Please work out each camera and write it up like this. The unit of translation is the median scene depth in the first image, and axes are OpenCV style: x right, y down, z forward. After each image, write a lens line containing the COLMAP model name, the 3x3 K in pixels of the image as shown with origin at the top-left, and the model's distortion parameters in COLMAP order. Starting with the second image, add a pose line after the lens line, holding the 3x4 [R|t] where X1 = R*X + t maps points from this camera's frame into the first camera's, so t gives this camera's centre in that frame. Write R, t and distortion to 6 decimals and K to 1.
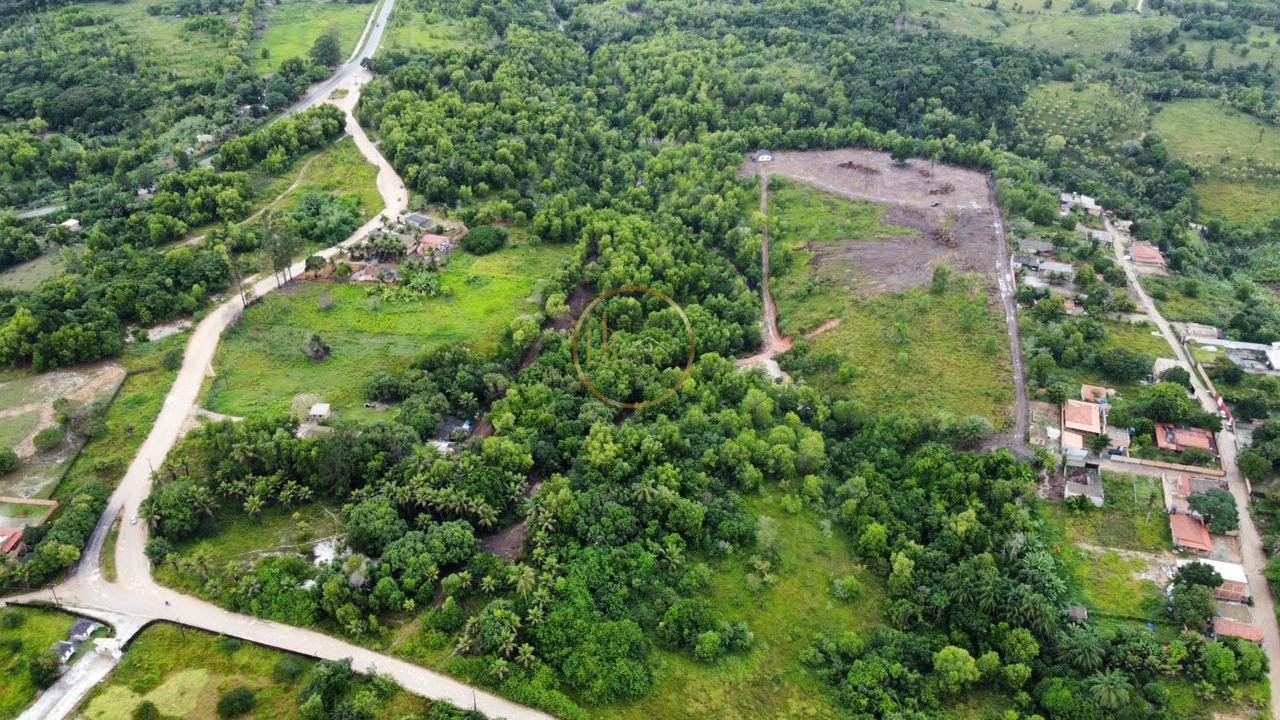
lens RADIAL K [[959.2, 0, 640.0], [0, 959.2, 360.0], [0, 0, 1]] dist [-0.003851, 0.004273]
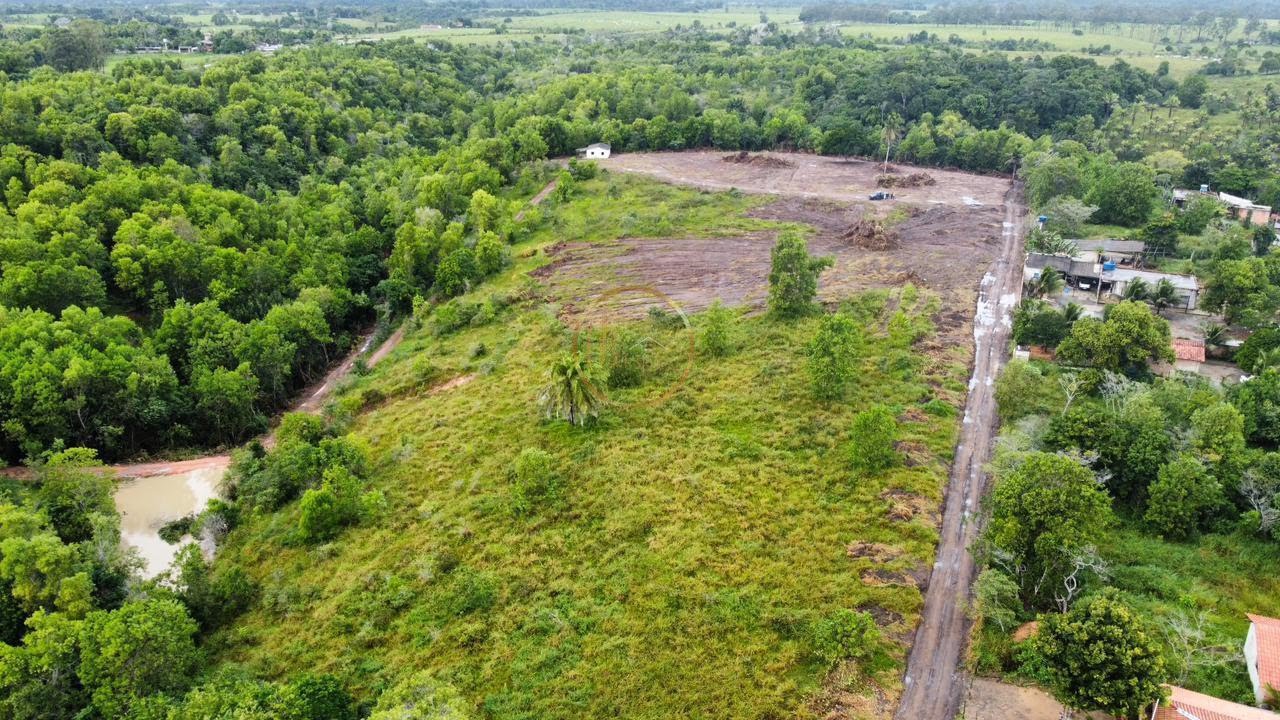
lens RADIAL K [[959.2, 0, 640.0], [0, 959.2, 360.0], [0, 0, 1]] dist [-0.003851, 0.004273]
pose [[0.990499, 0.047242, -0.129152, 0.300584], [-0.073854, 0.974956, -0.209776, 0.021167], [0.116007, 0.217321, 0.969182, 0.653311]]
